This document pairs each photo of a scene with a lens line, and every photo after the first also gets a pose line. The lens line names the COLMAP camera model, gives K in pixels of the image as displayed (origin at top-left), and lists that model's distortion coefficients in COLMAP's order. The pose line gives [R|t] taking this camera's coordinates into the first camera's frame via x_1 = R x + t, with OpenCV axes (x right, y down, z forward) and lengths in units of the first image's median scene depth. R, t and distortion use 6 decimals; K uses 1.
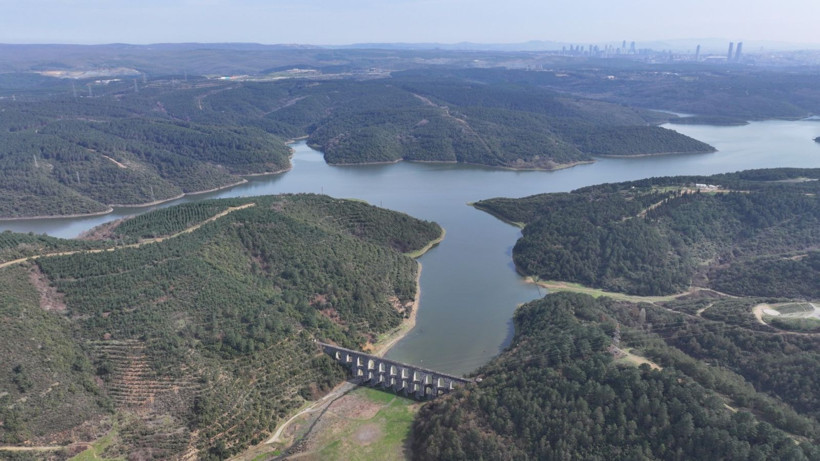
lens RADIAL K [[552.4, 0, 410.0], [0, 552.4, 230.5], [0, 0, 1]] dist [0.035781, -0.029176]
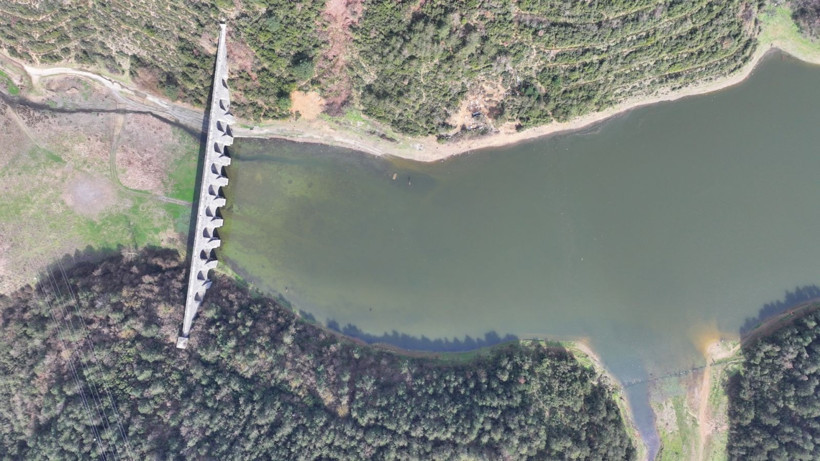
lens RADIAL K [[552.4, 0, 410.0], [0, 552.4, 230.5], [0, 0, 1]] dist [0.035781, -0.029176]
pose [[0.309696, 0.950802, 0.008020, 0.081357], [-0.341946, 0.103501, 0.934002, -0.397541], [0.887221, -0.291999, 0.357177, 1.029729]]
